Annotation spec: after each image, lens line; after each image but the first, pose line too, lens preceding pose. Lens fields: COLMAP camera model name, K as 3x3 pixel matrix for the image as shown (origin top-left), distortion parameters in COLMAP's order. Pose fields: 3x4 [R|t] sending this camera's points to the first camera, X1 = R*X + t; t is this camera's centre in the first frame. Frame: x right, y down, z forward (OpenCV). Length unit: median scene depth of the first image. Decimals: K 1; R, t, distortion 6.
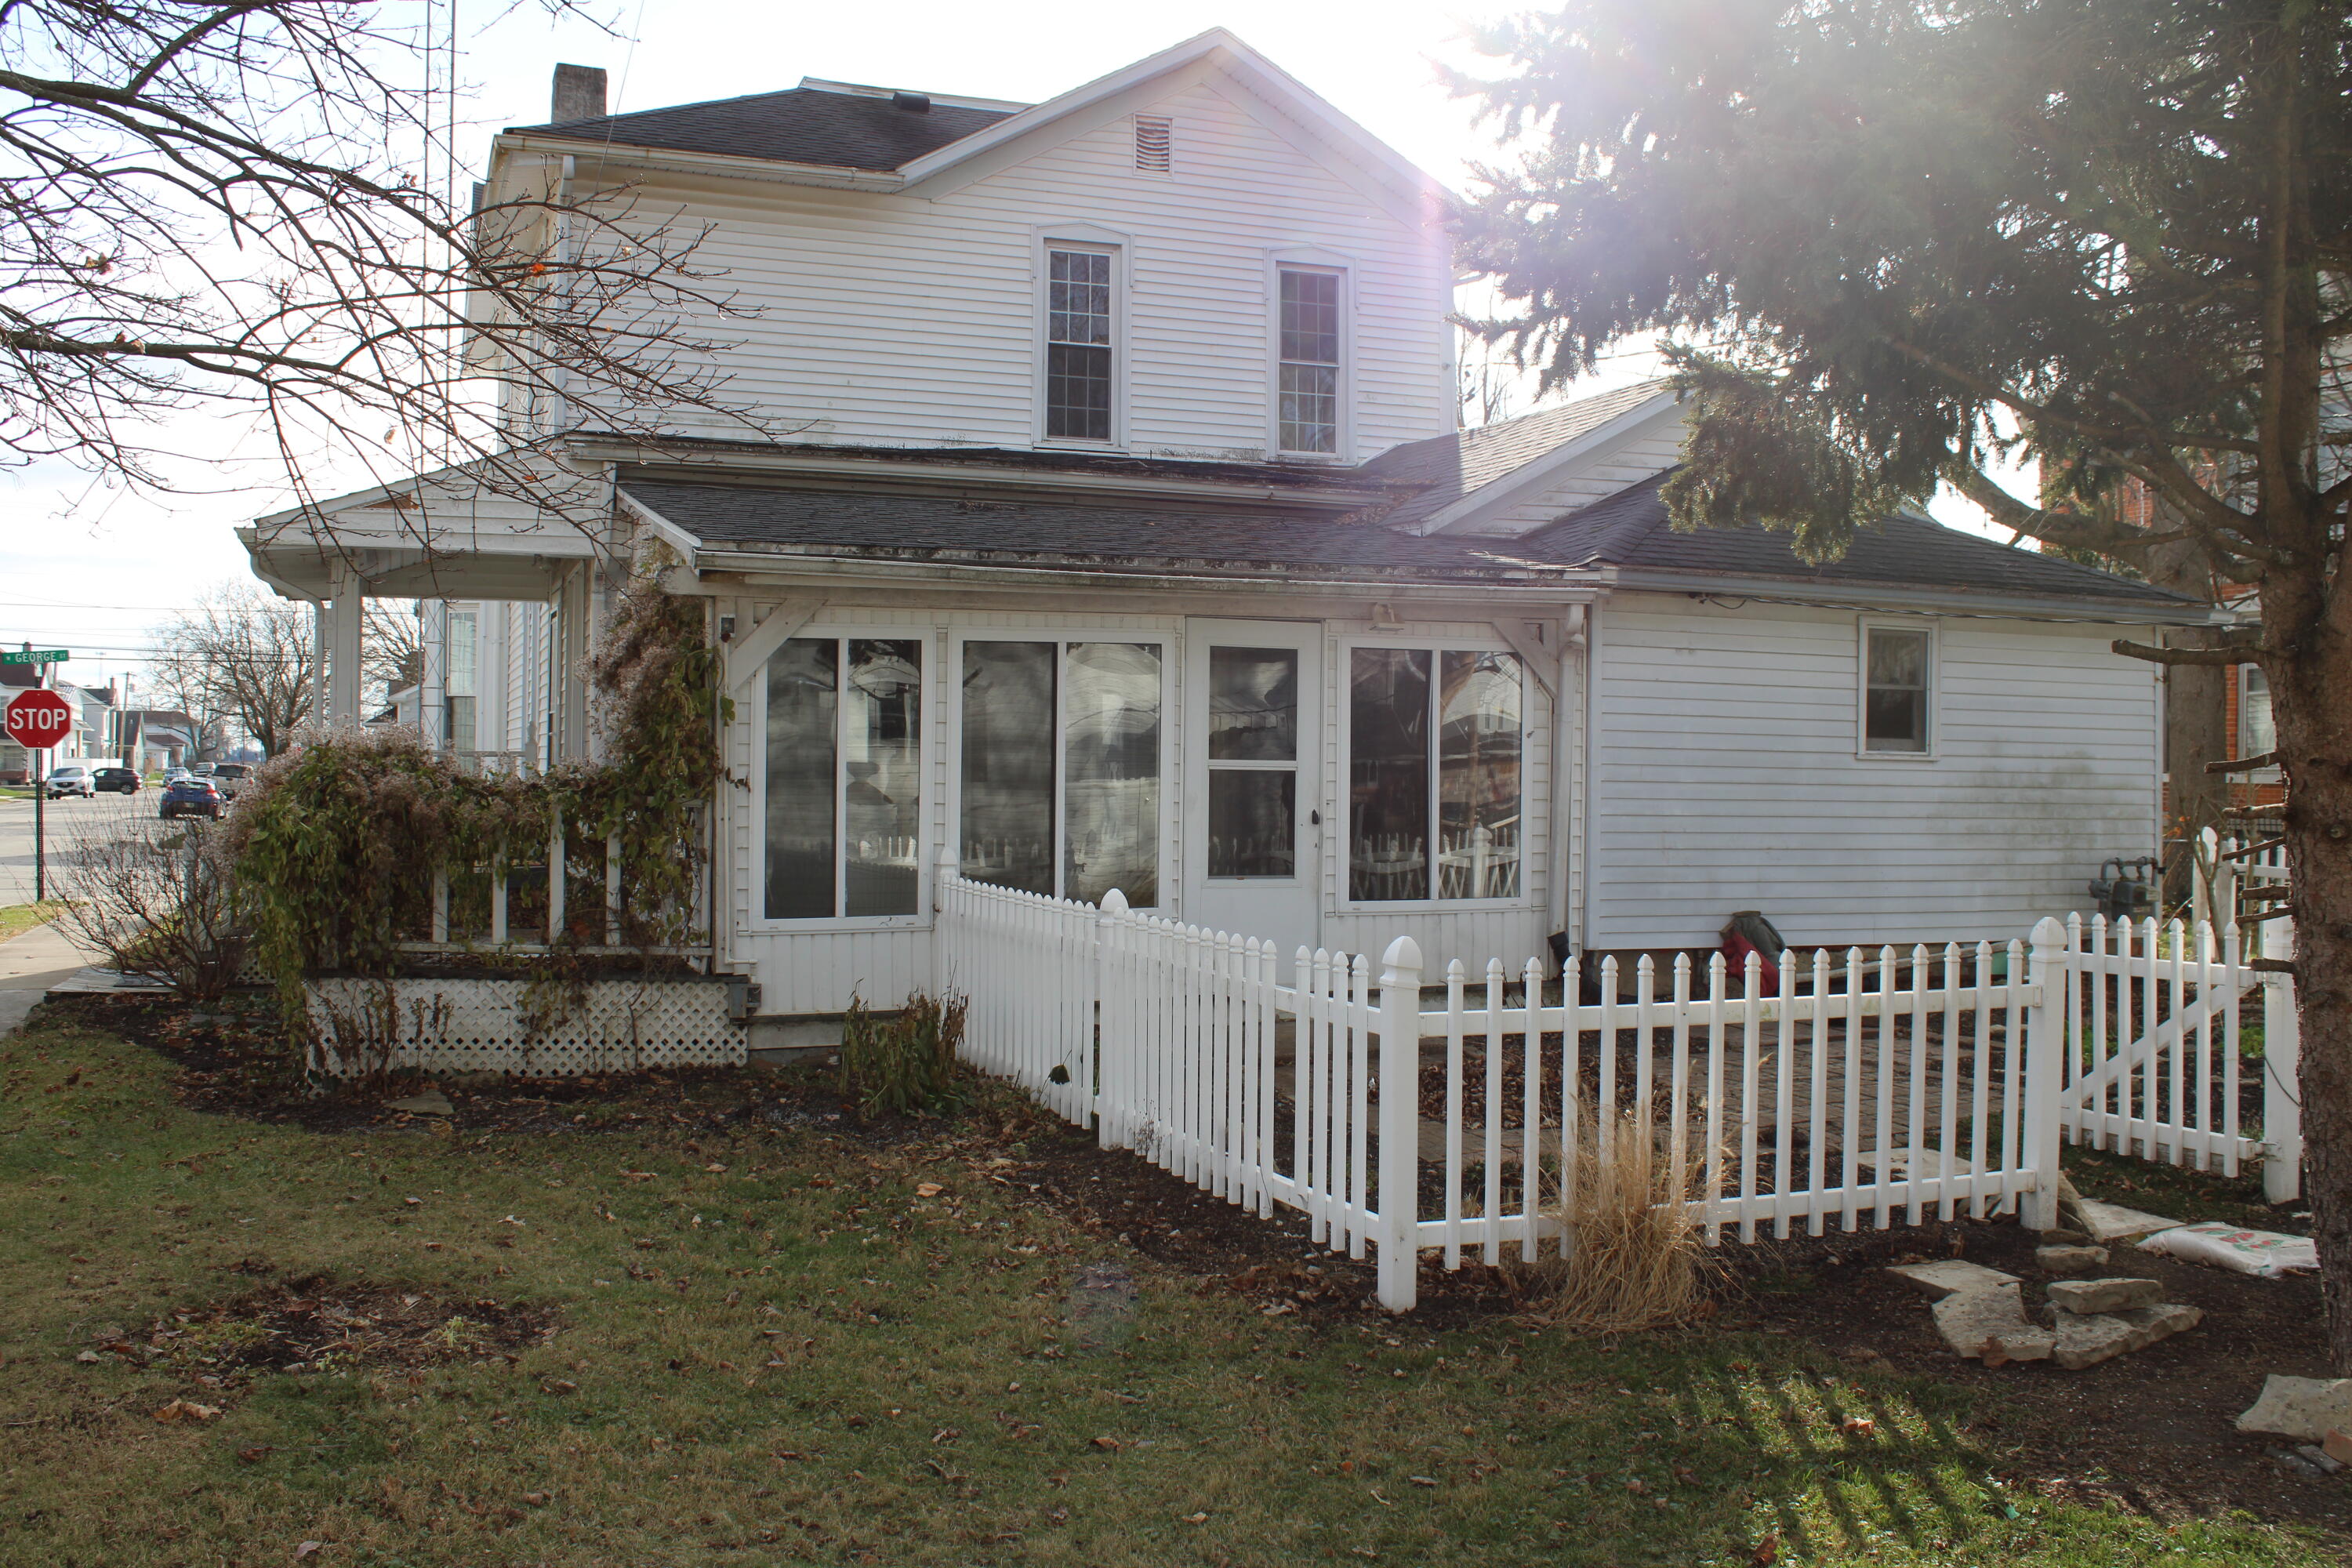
lens RADIAL K [[2108.5, 0, 1172.1], [0, 2108.5, 764.6], [0, 0, 1]] dist [-0.110318, 0.002689]
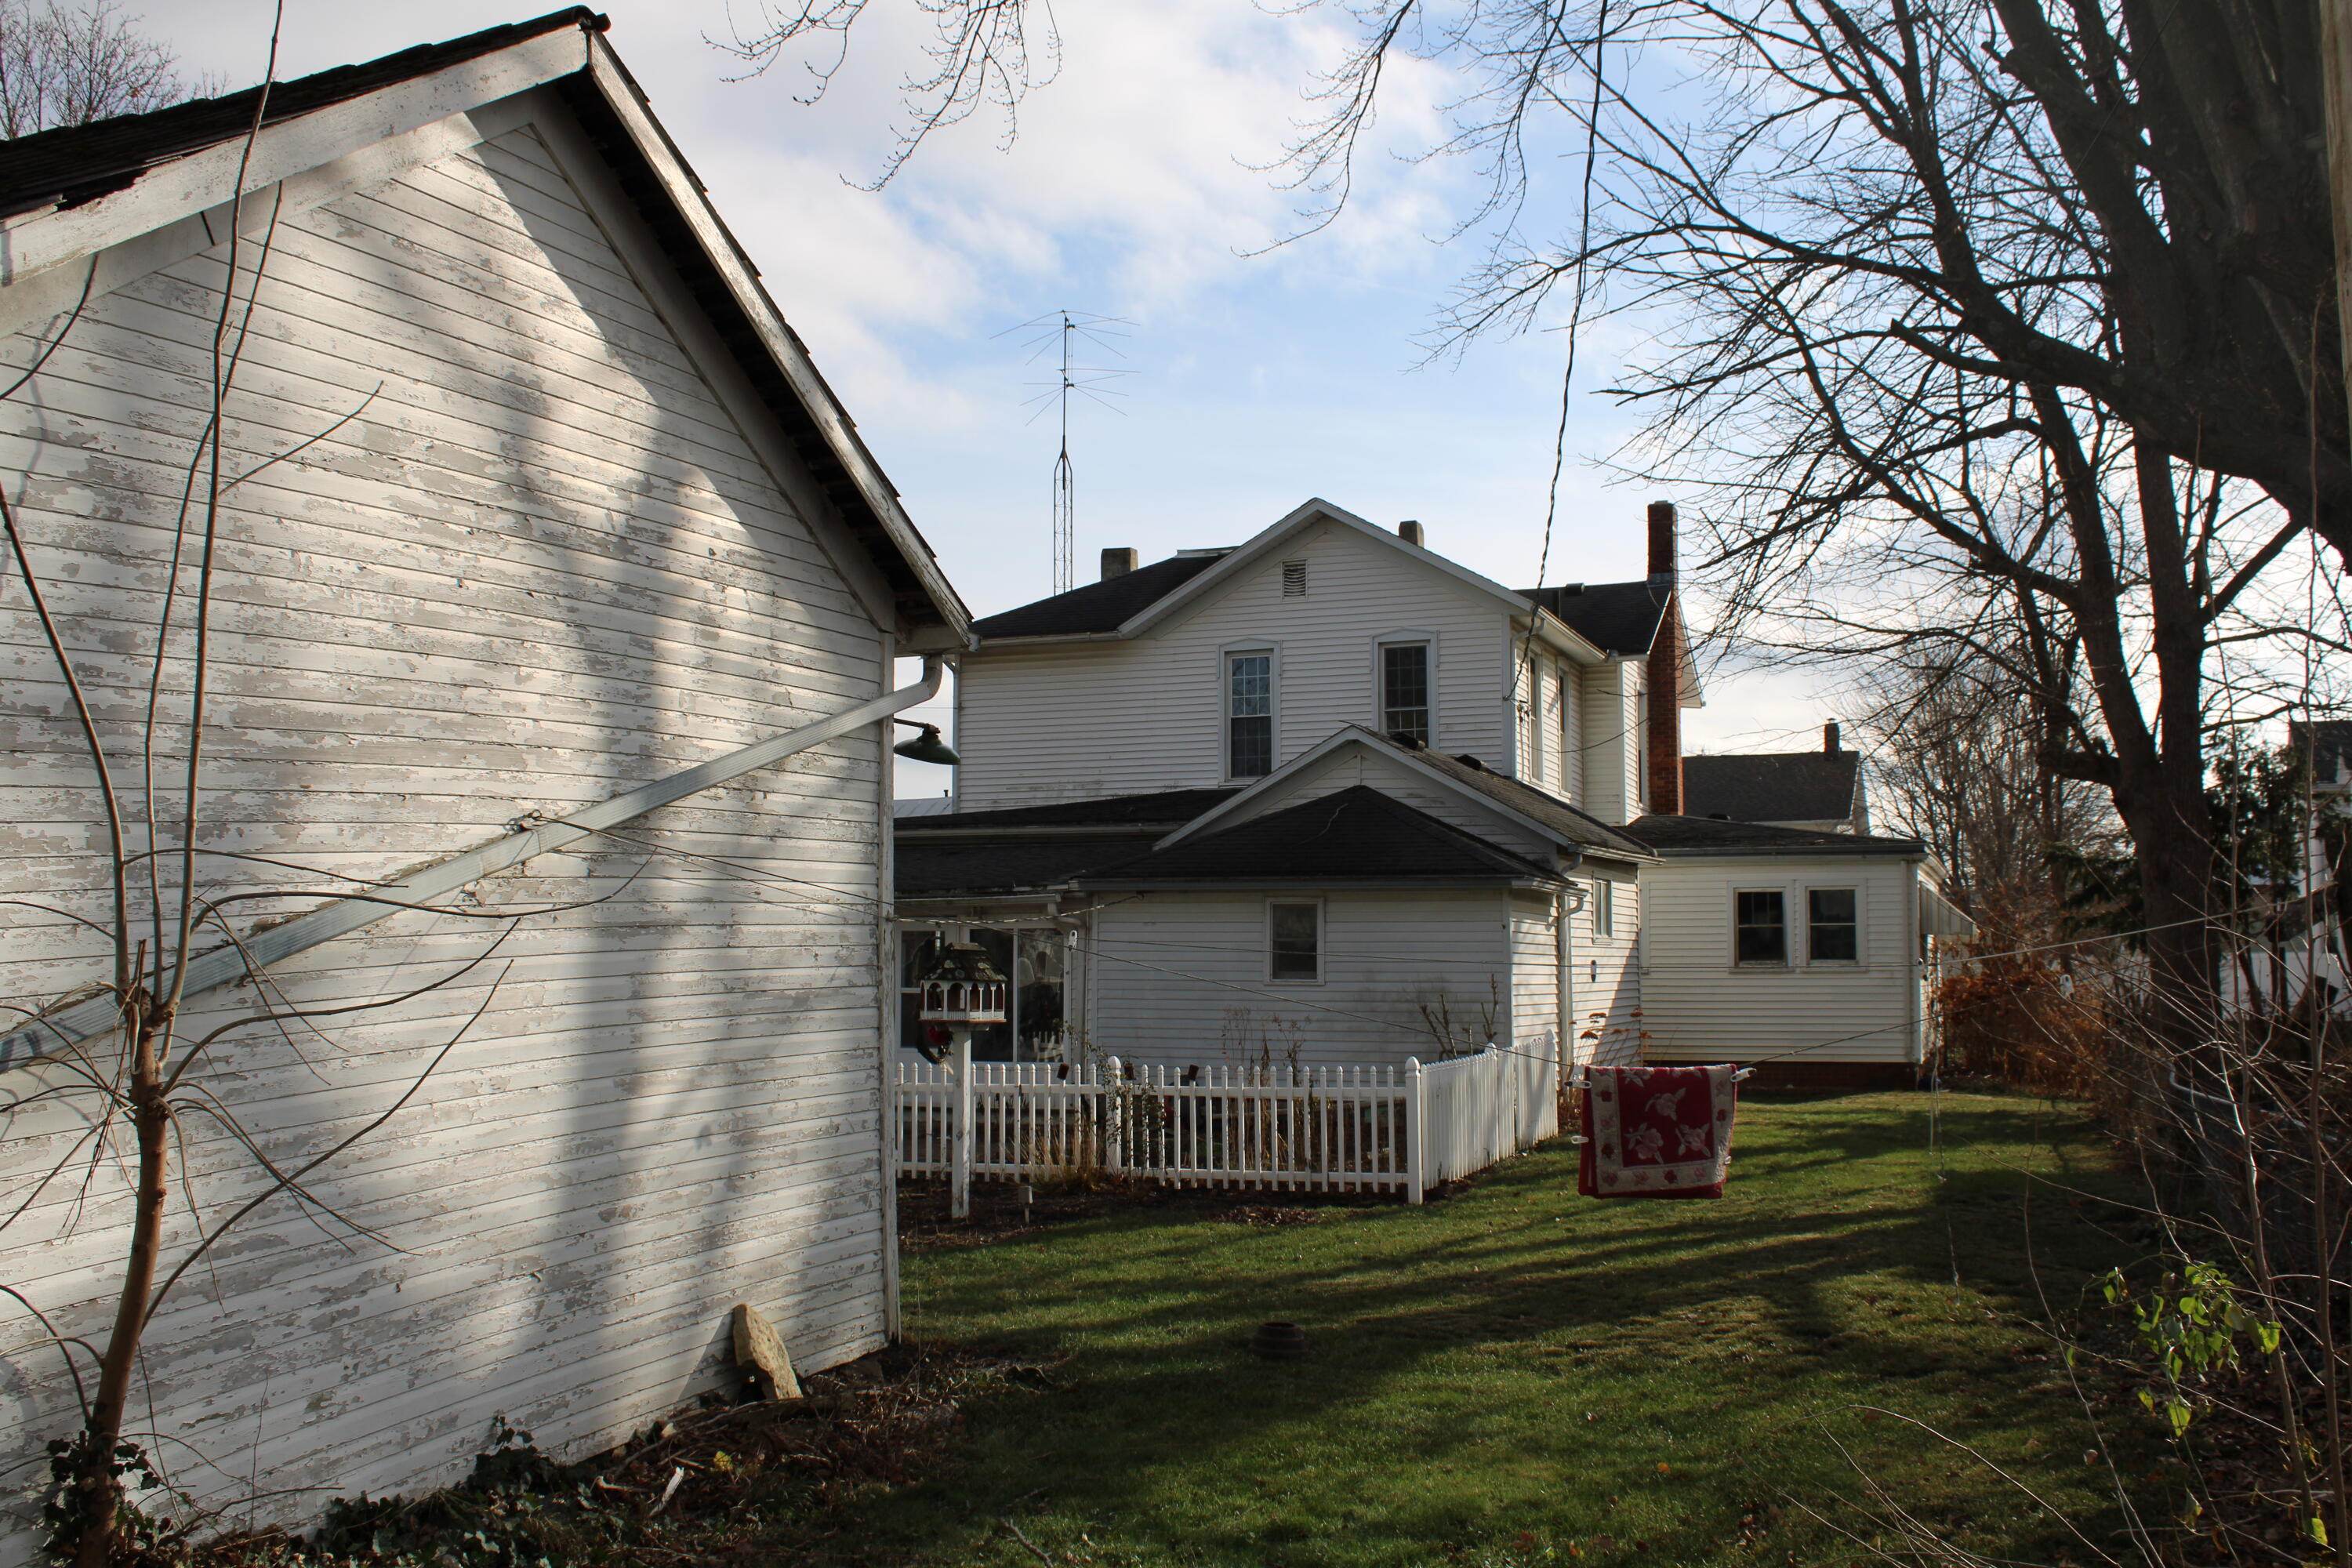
lens RADIAL K [[2167.3, 0, 1192.6], [0, 2167.3, 762.1], [0, 0, 1]] dist [-0.081103, 0.000000]
pose [[0.740968, -0.074093, -0.667440, 1.594767], [0.007479, 0.994743, -0.102125, -0.003465], [0.671499, 0.070679, 0.737627, -0.341730]]
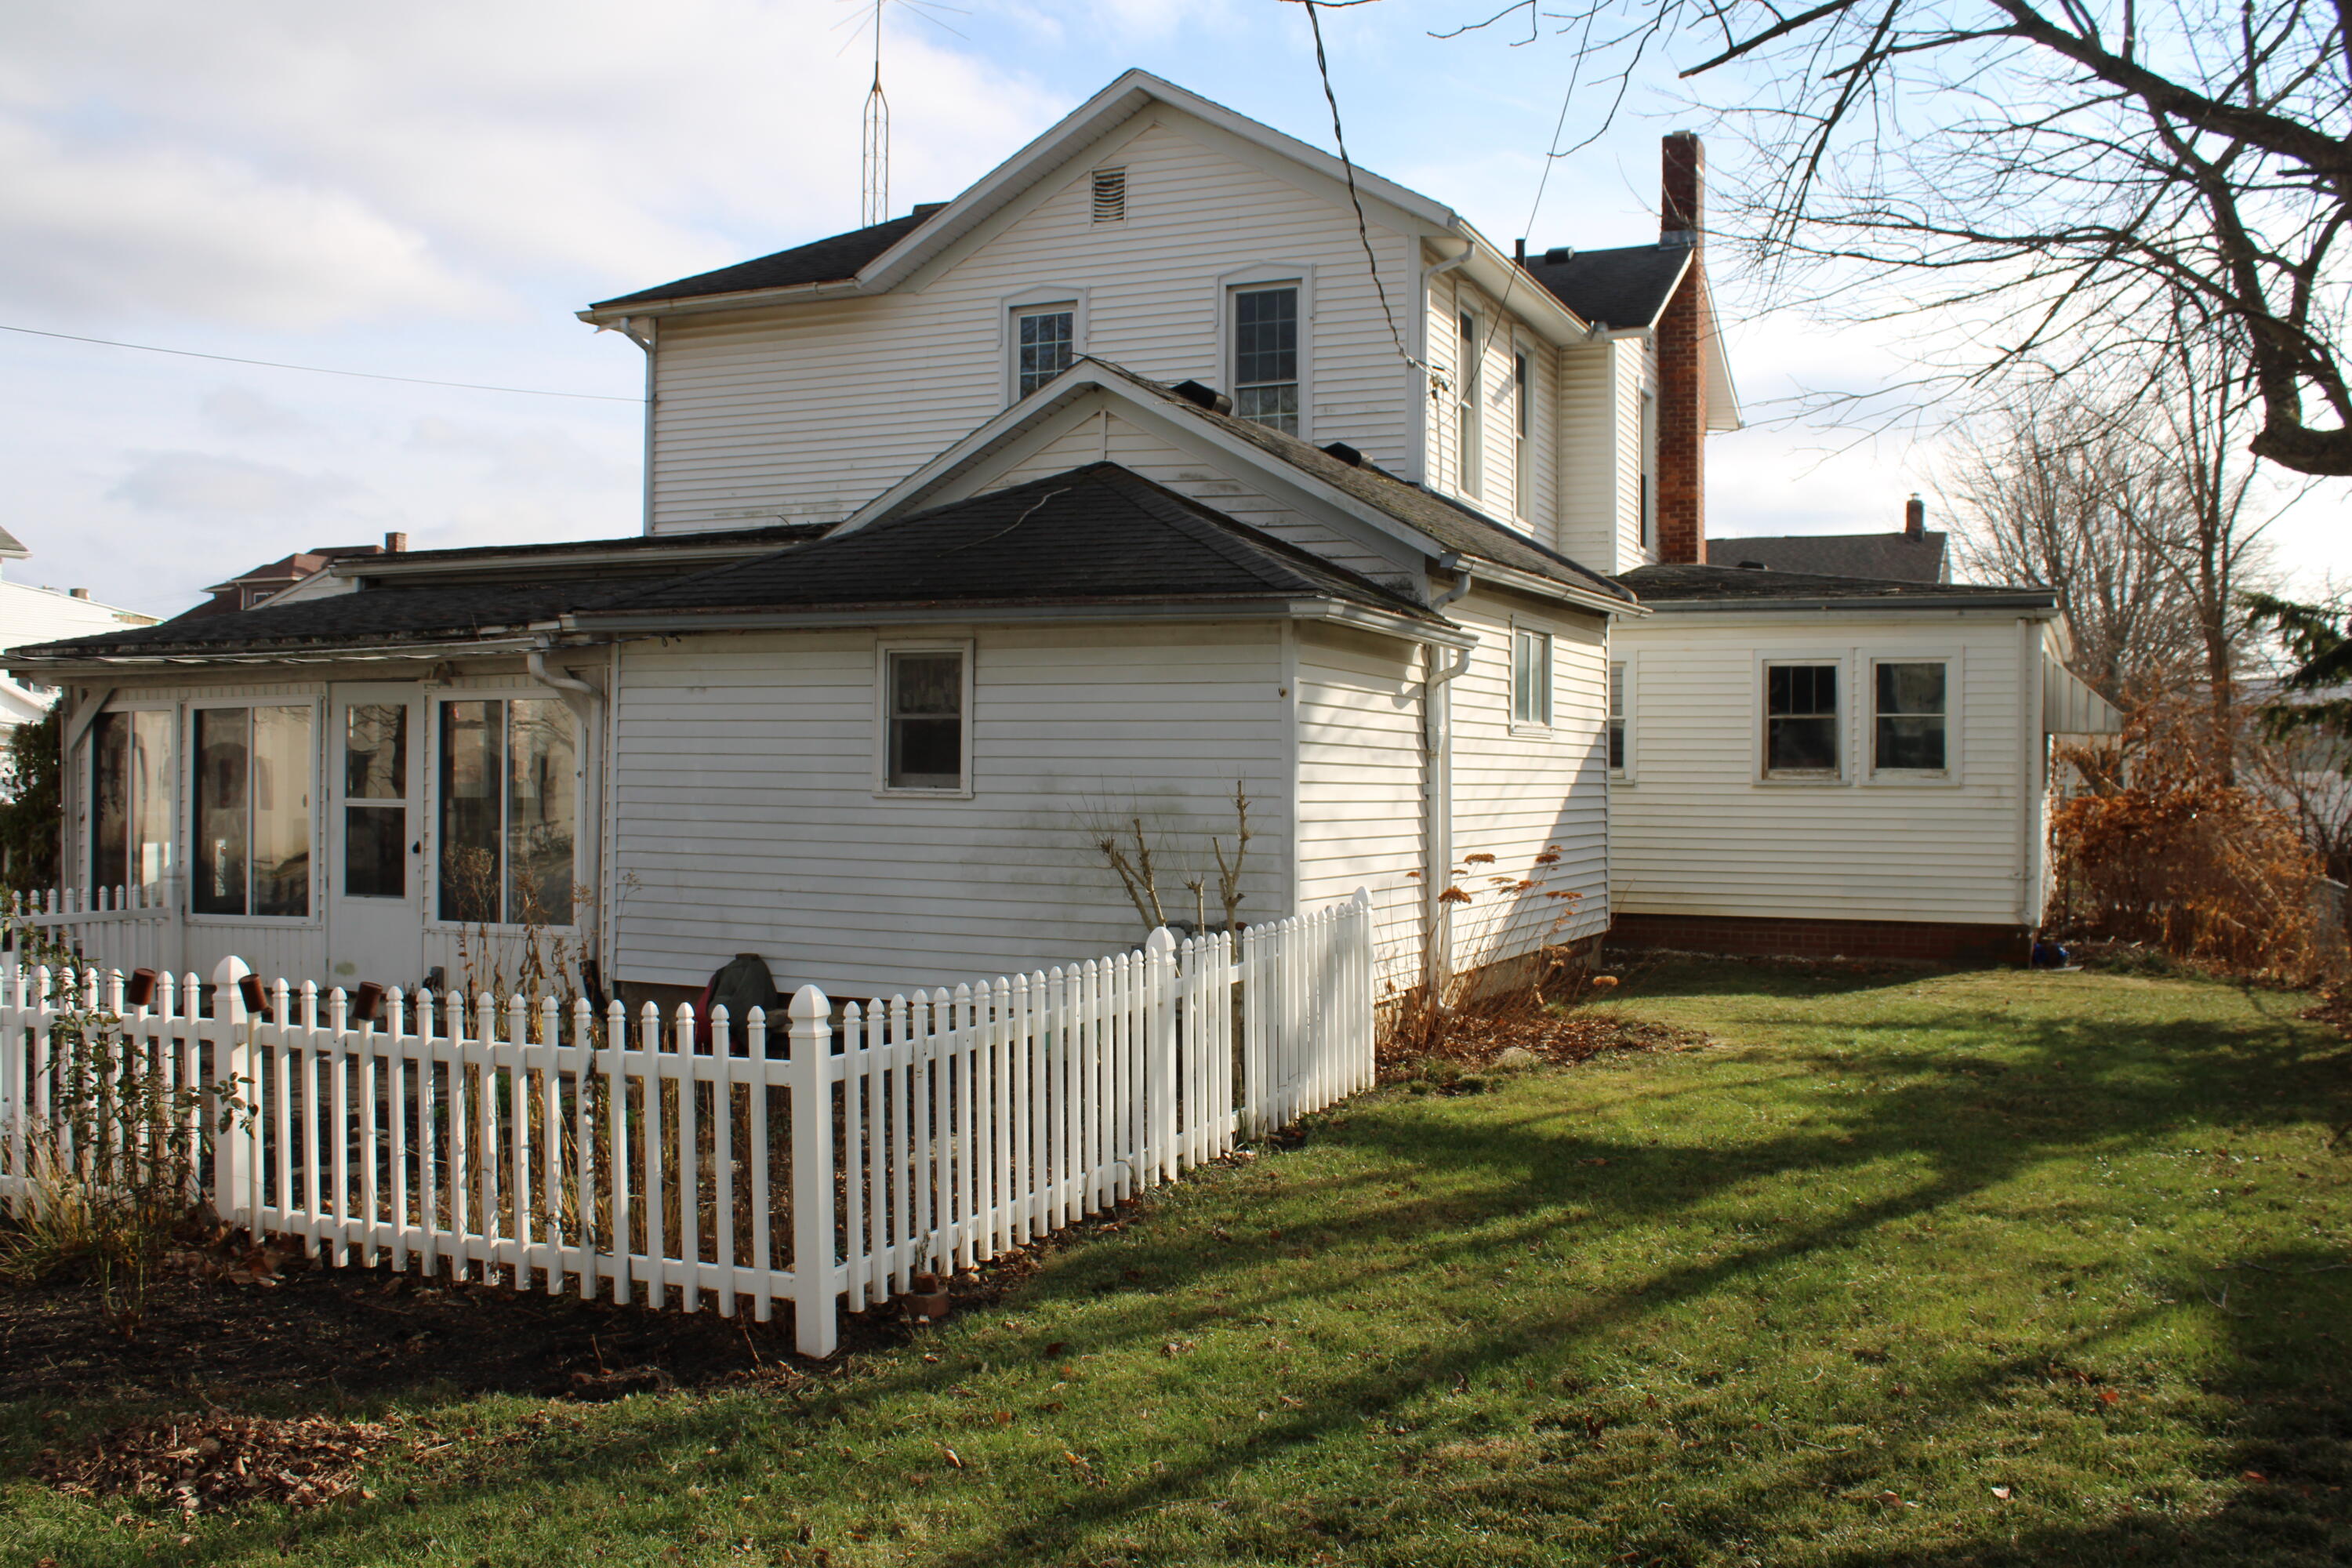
lens RADIAL K [[2108.5, 0, 1188.3], [0, 2108.5, 740.2], [0, 0, 1]] dist [-0.110318, 0.002689]
pose [[0.709491, -0.019106, -0.704455, 1.195990], [0.000468, 0.999645, -0.026640, -0.003251], [0.704714, 0.018571, 0.709248, 0.490289]]
